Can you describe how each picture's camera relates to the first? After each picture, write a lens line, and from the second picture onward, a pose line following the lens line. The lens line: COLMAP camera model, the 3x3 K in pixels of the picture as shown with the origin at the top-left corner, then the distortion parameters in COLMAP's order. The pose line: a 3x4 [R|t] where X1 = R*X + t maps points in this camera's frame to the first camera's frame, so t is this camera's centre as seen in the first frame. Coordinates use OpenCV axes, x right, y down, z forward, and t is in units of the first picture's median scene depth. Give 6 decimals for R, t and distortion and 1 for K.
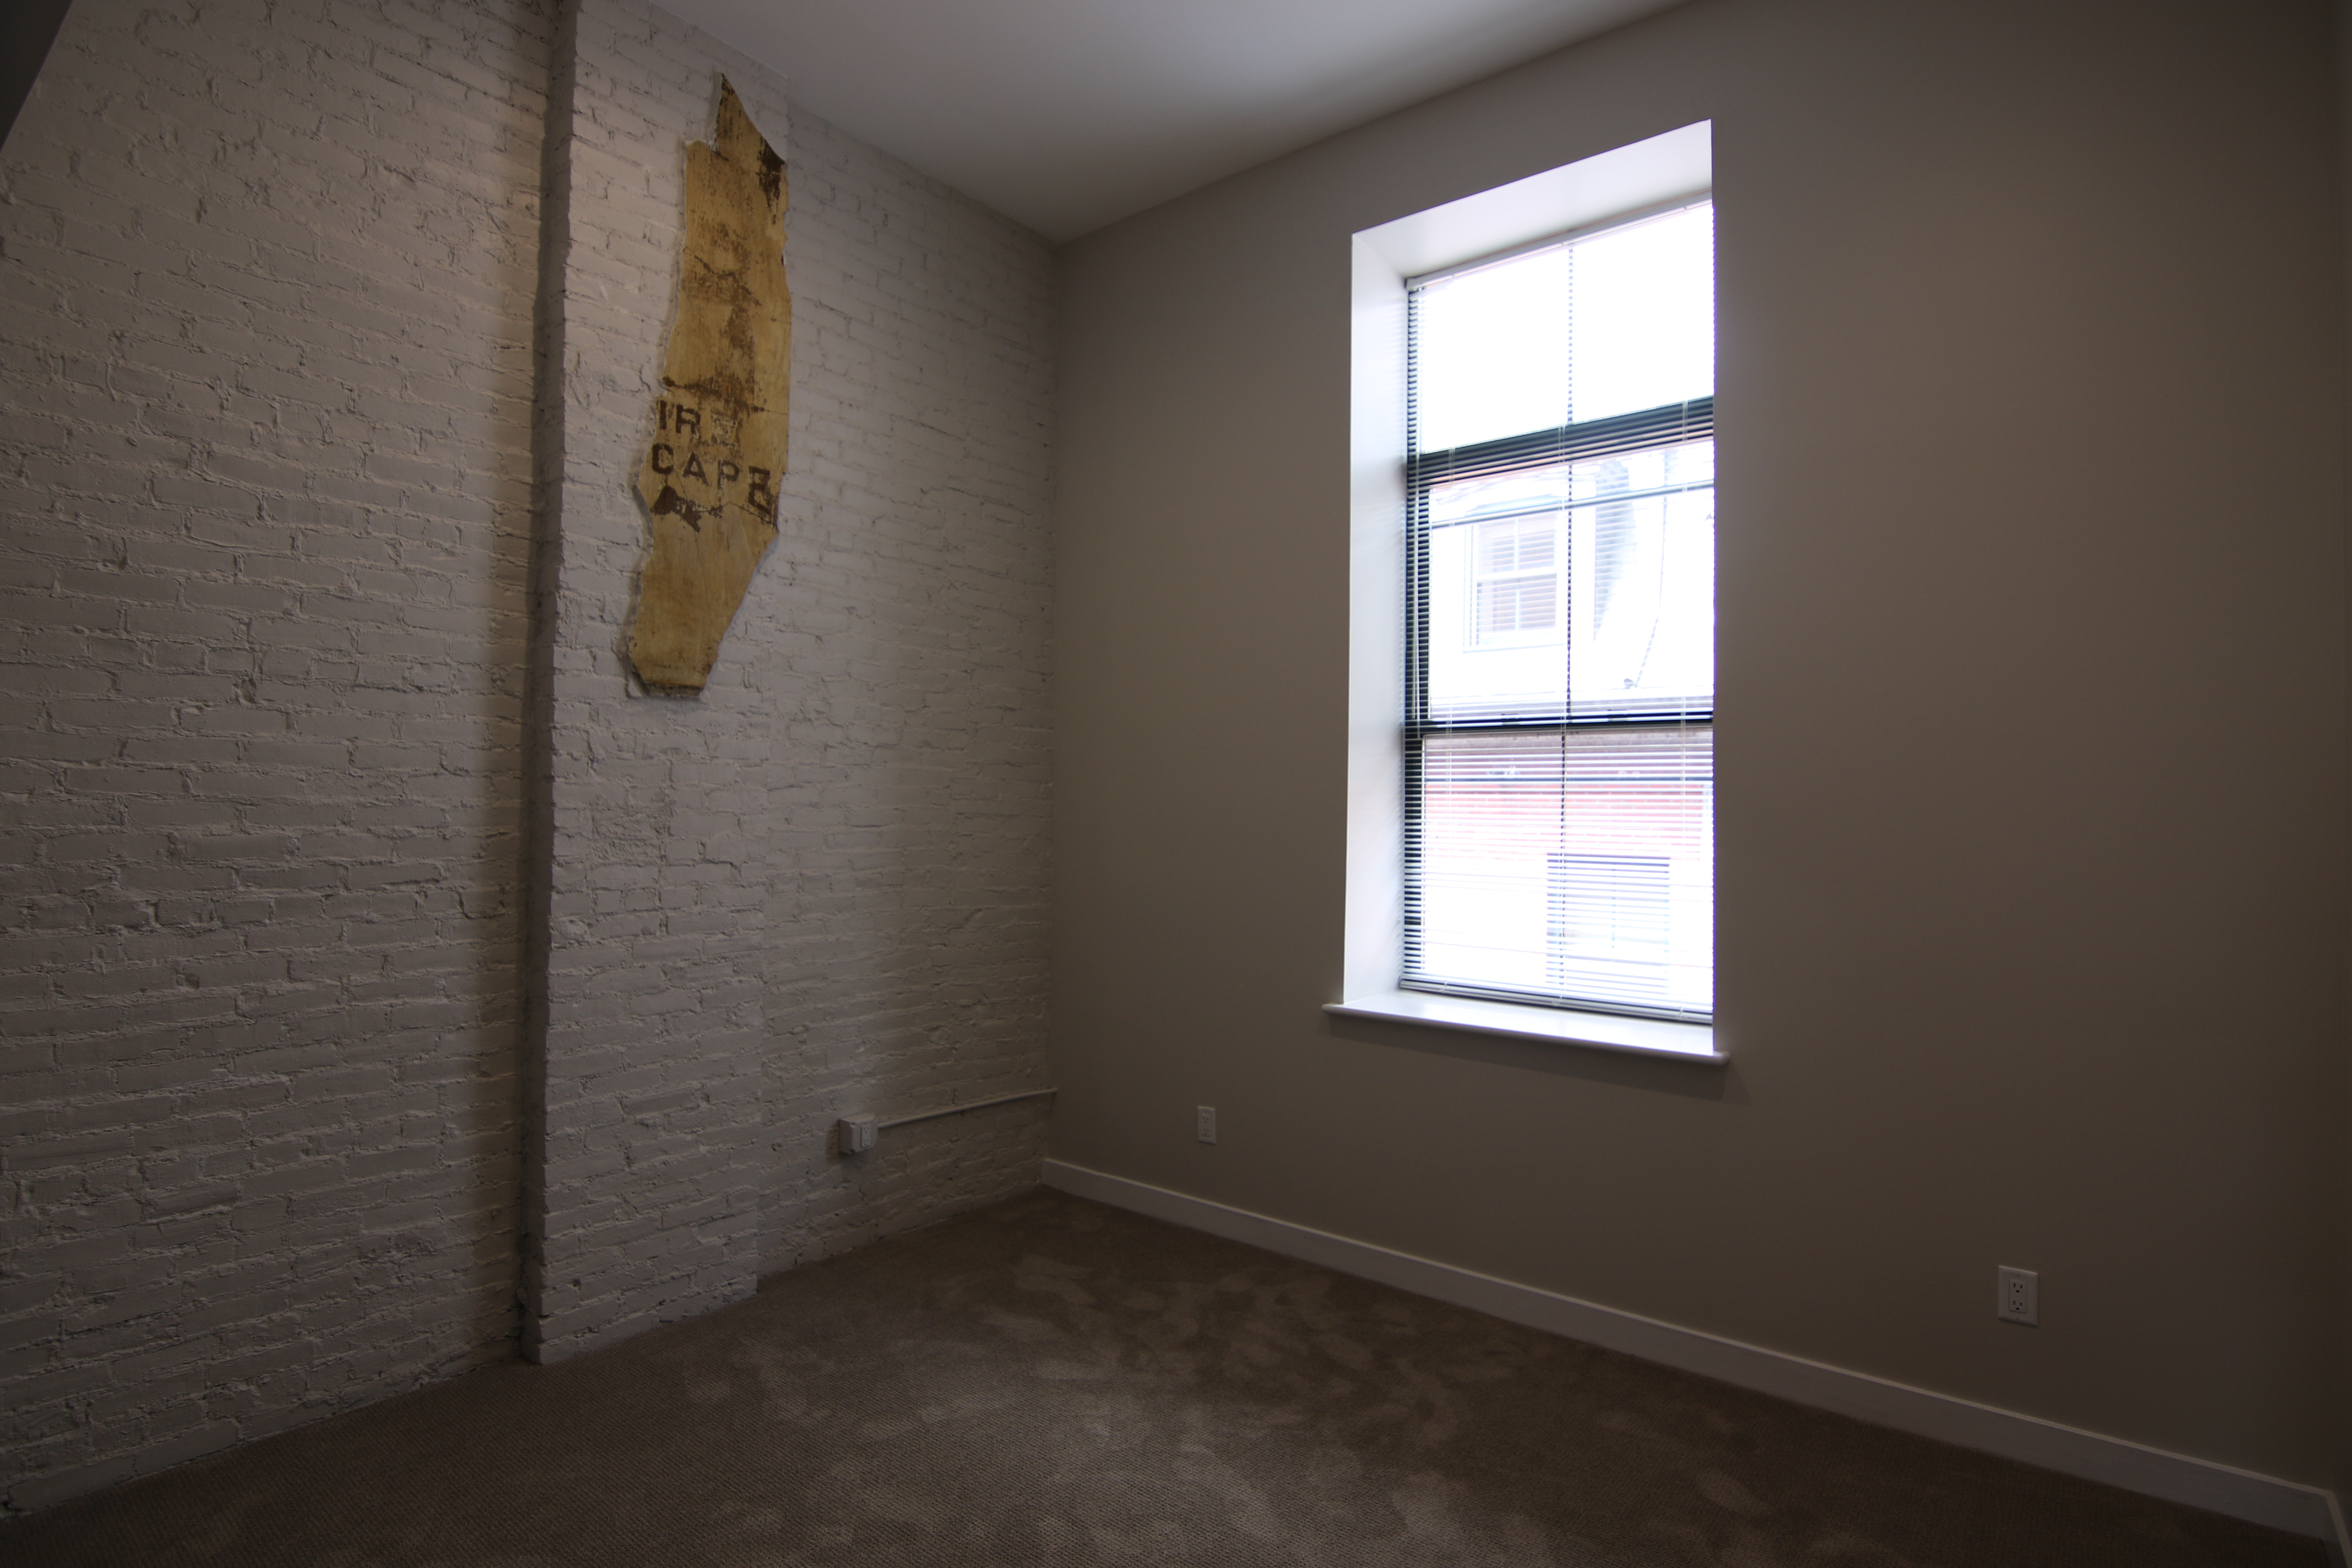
lens RADIAL K [[1191.2, 0, 1177.5], [0, 1191.2, 792.8], [0, 0, 1]] dist [-0.002459, -0.013541]
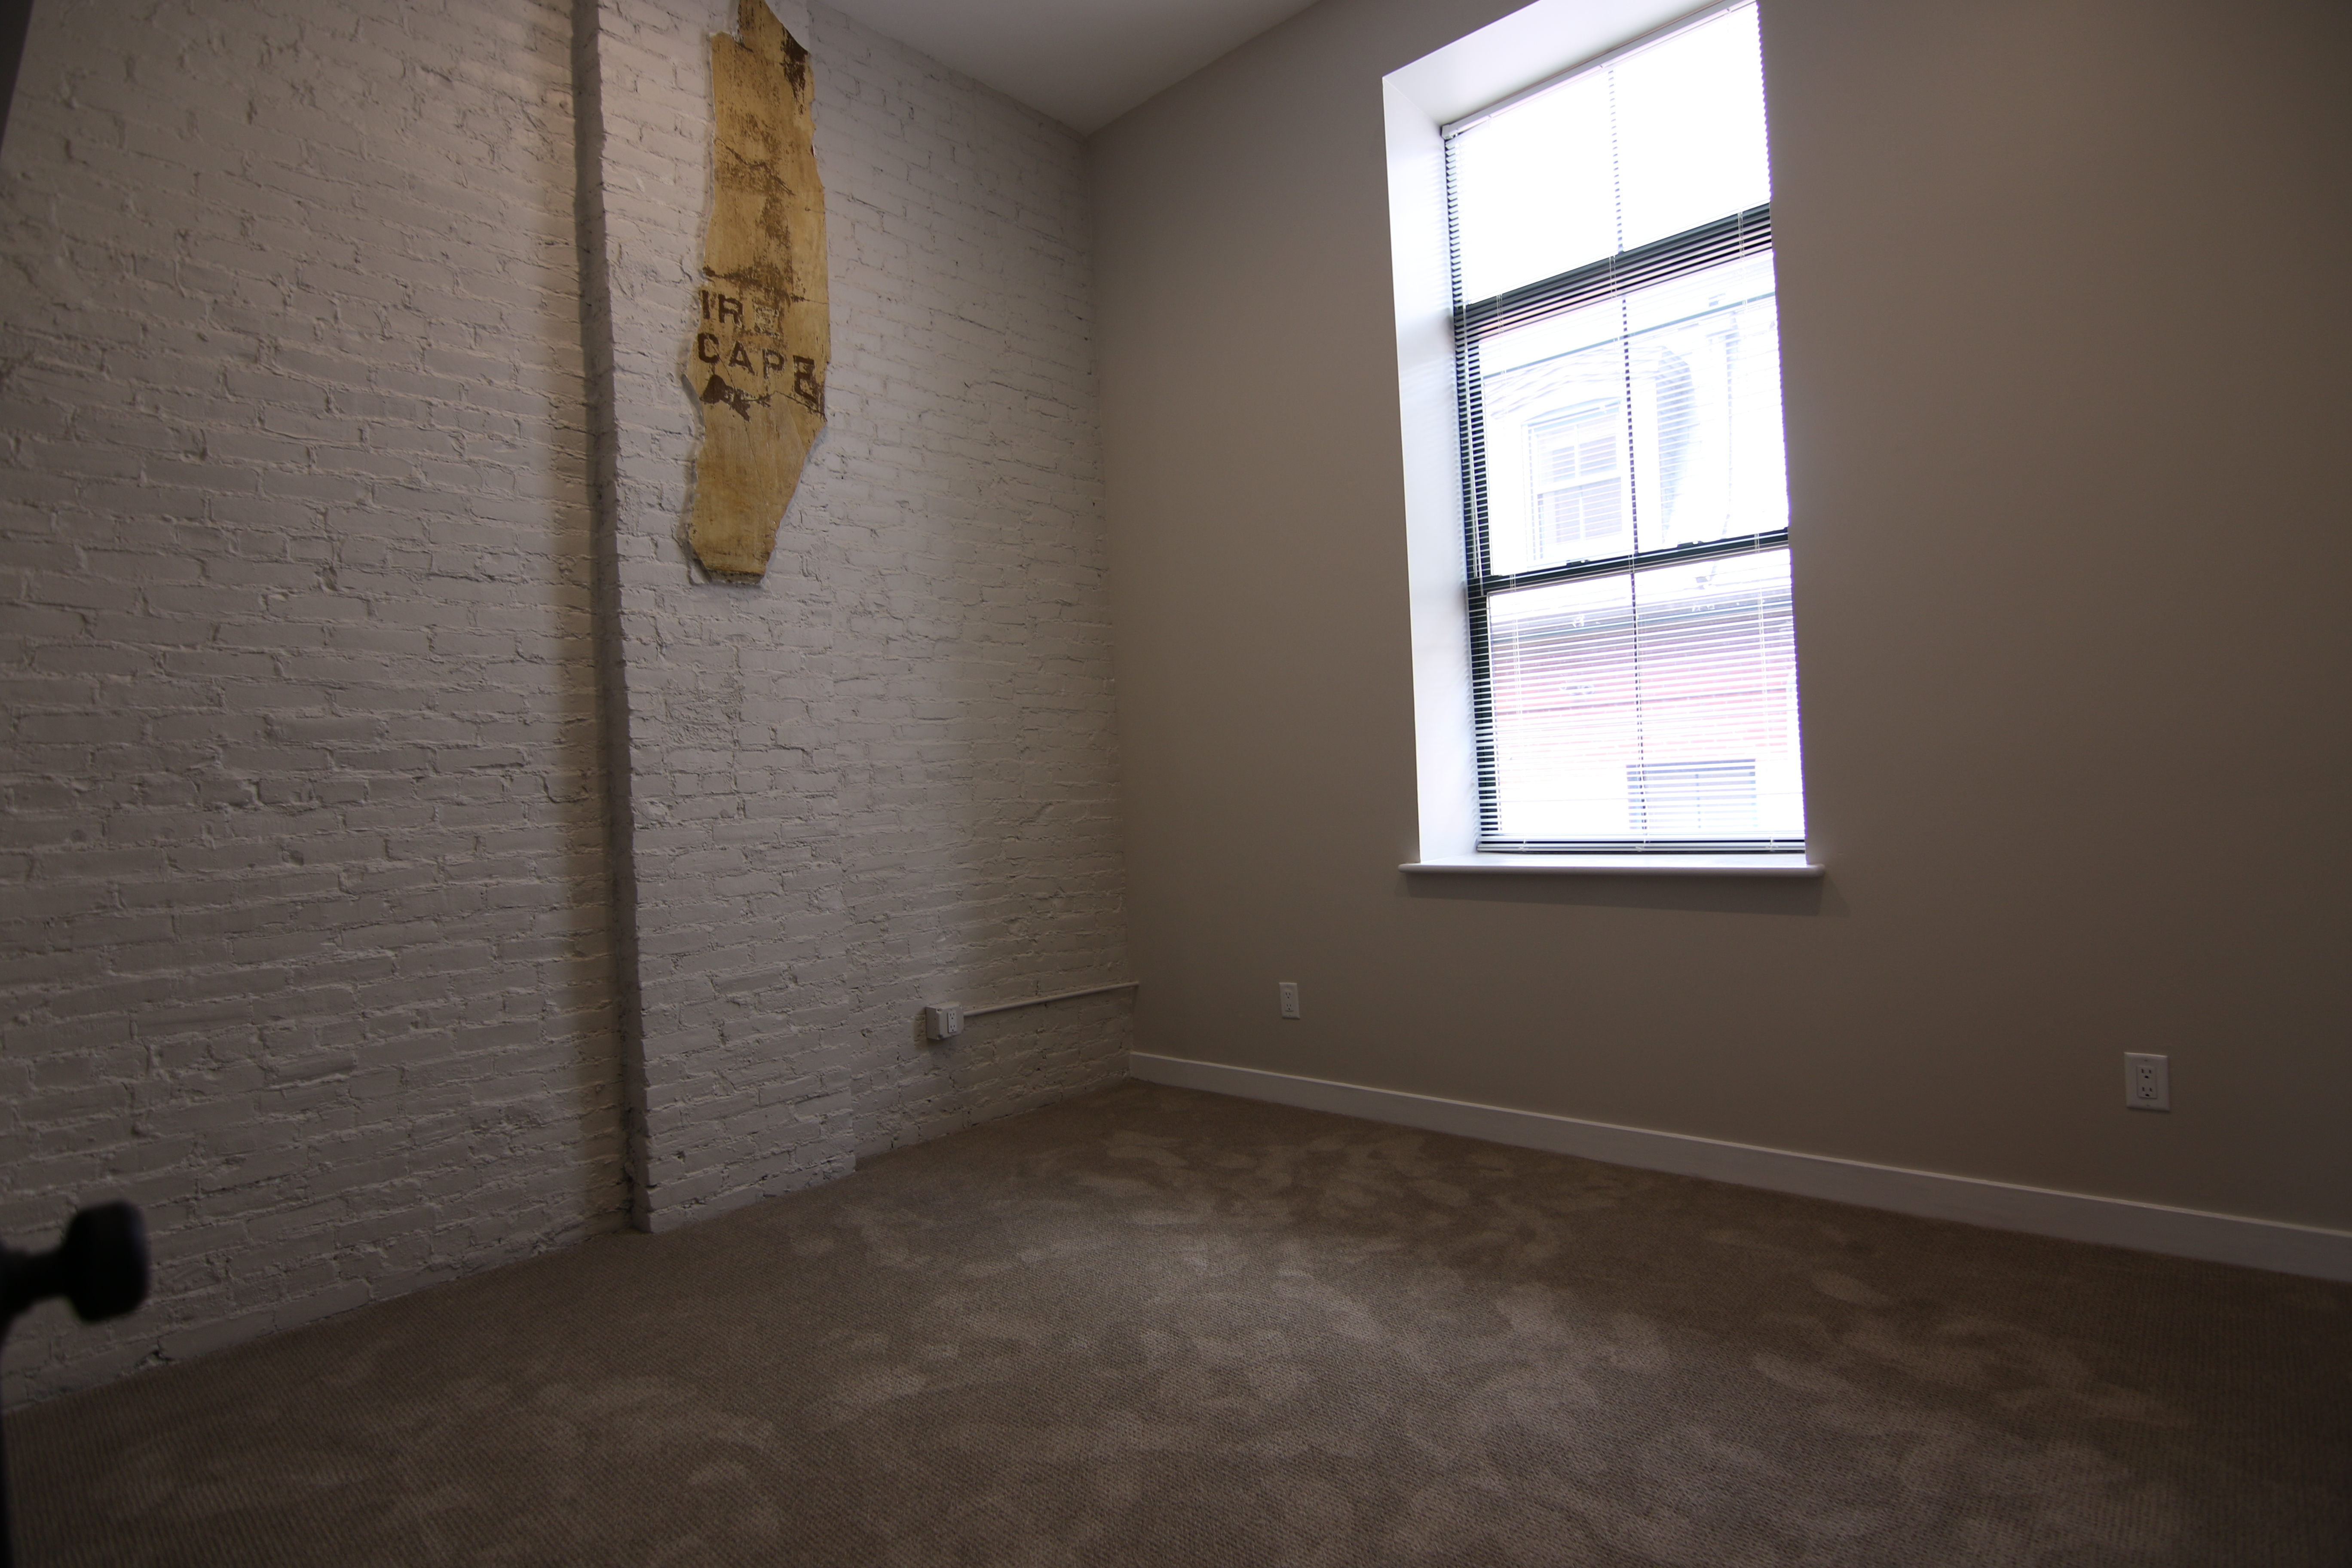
lens RADIAL K [[1191.2, 0, 1177.5], [0, 1191.2, 792.8], [0, 0, 1]] dist [-0.002459, -0.013541]
pose [[0.996284, -0.061802, -0.059989, 0.002114], [0.062927, 0.997873, 0.017045, 0.109457], [0.058808, -0.020756, 0.998053, 0.006346]]
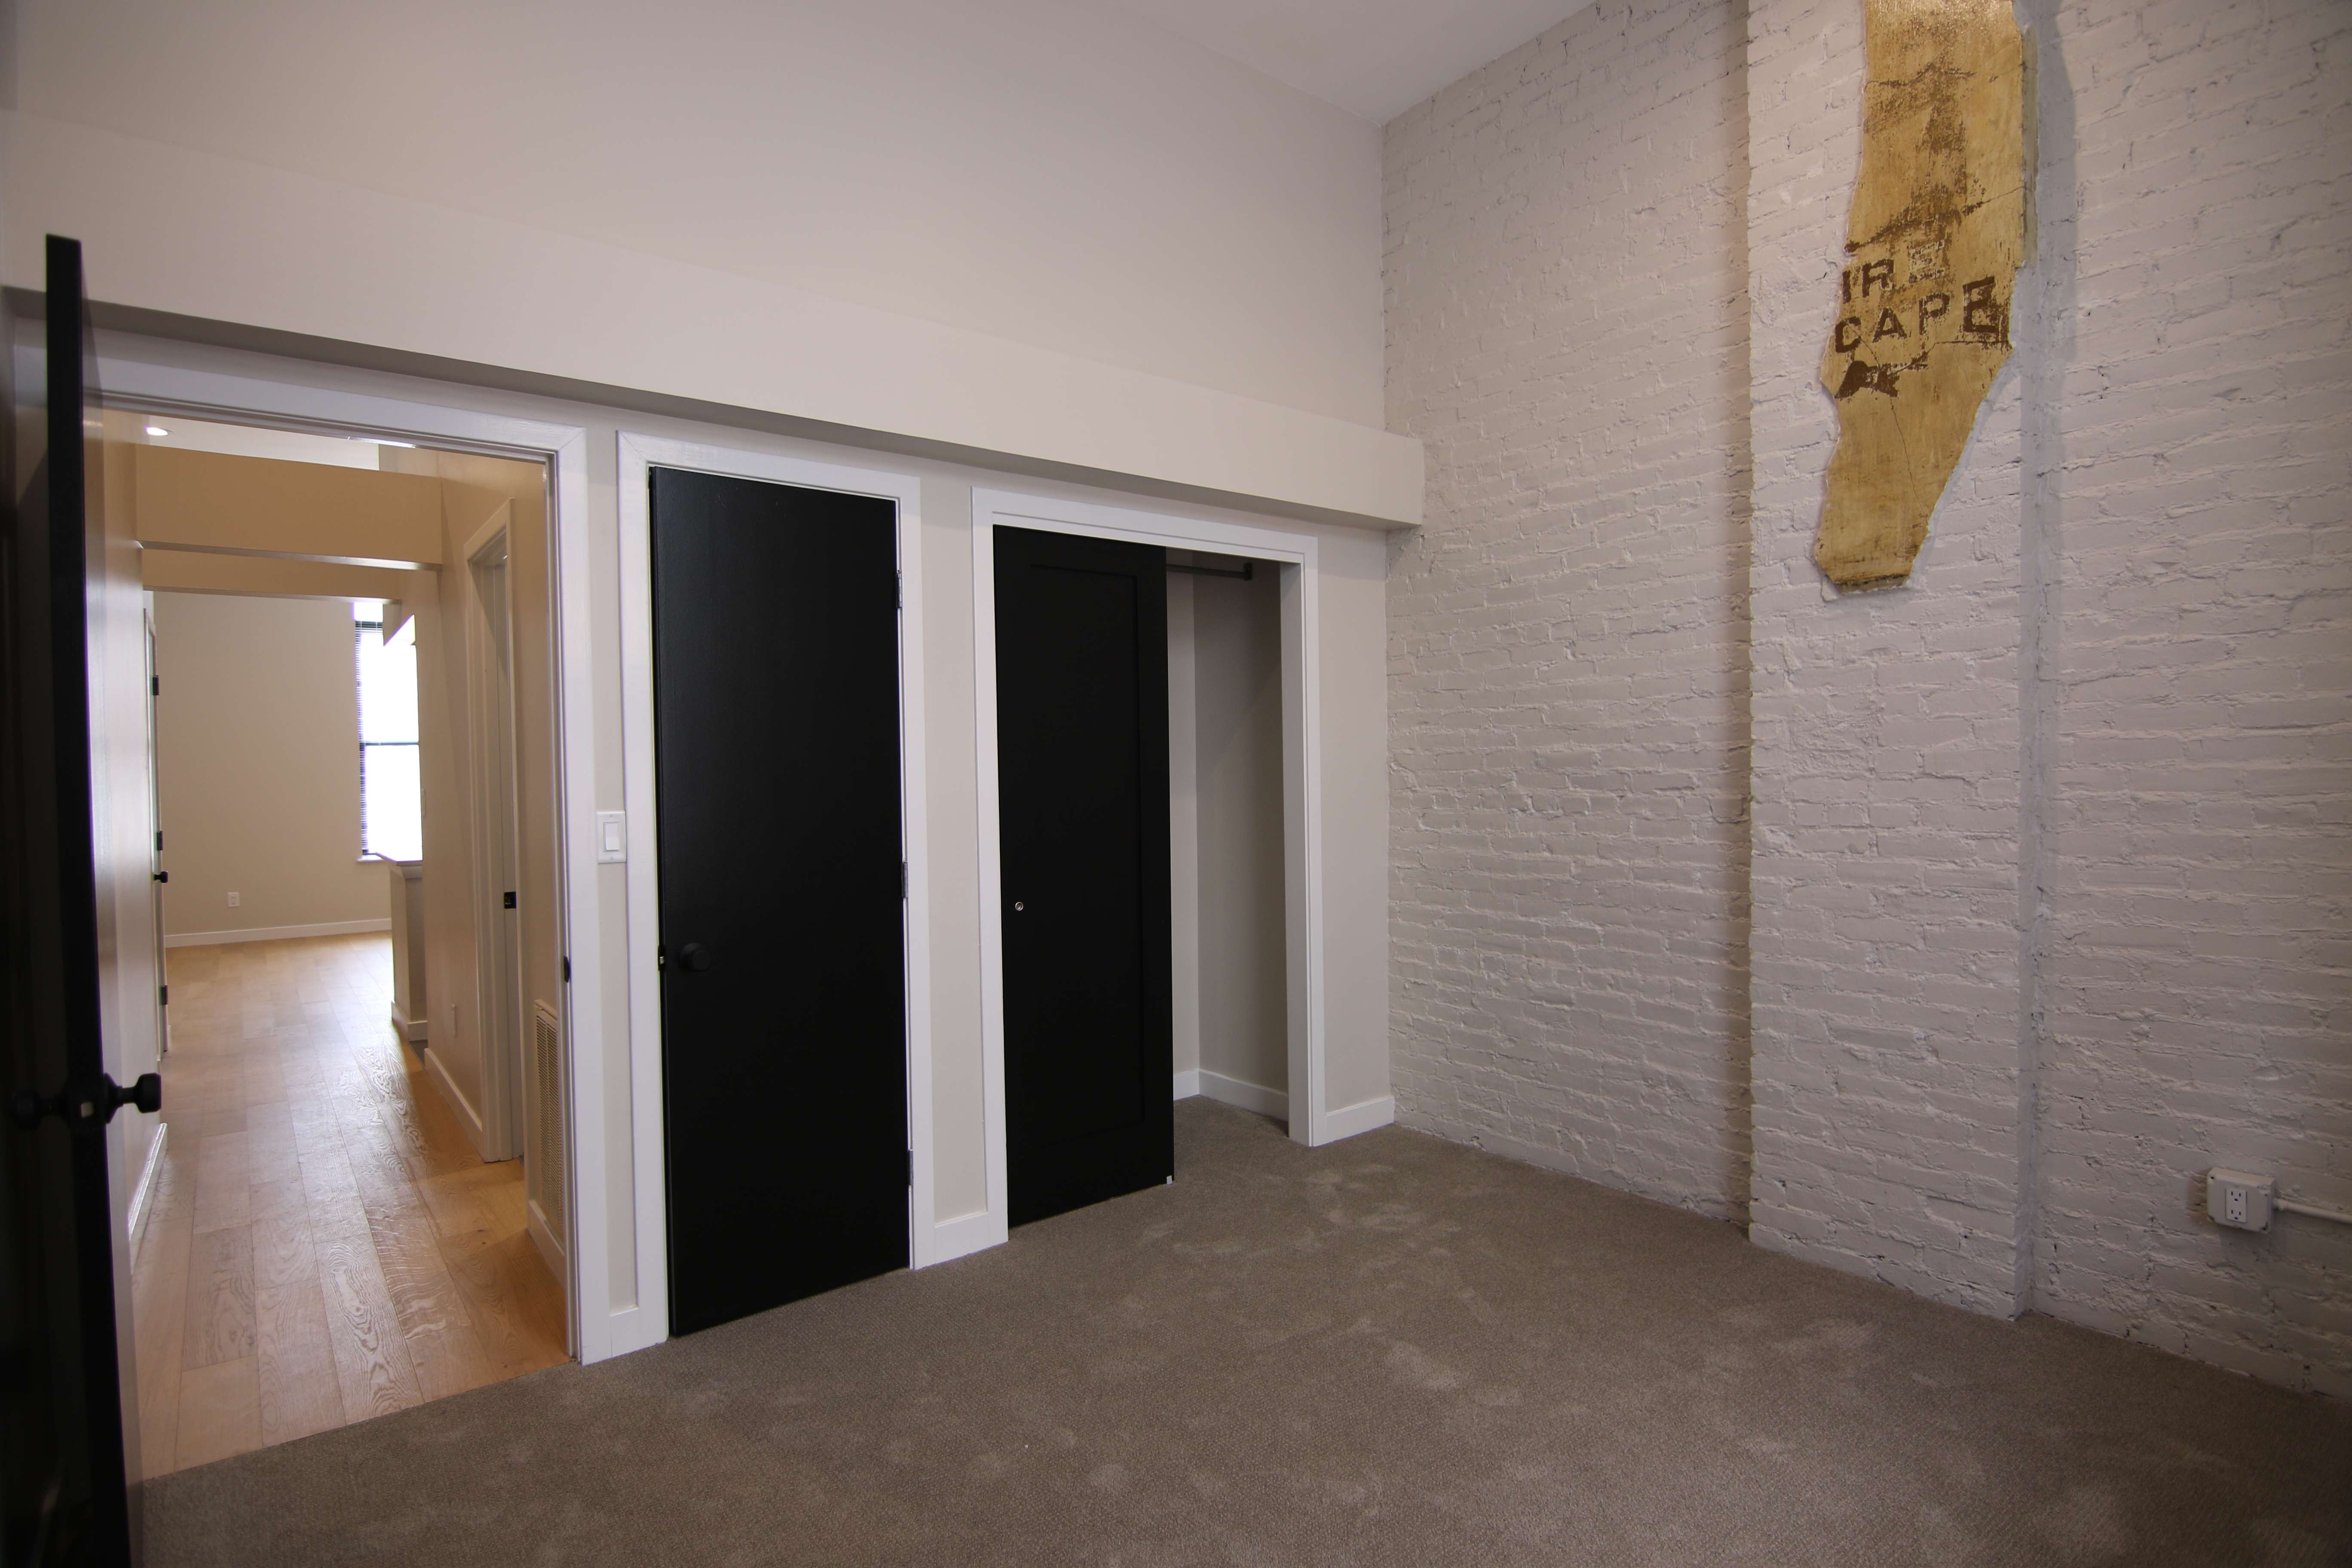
lens RADIAL K [[1191.2, 0, 1177.5], [0, 1191.2, 792.8], [0, 0, 1]] dist [-0.002459, -0.013541]
pose [[-0.231043, 0.012059, -0.972869, 0.605191], [0.028420, 0.999580, 0.005641, 0.054127], [0.972528, -0.026346, -0.231289, 0.731983]]
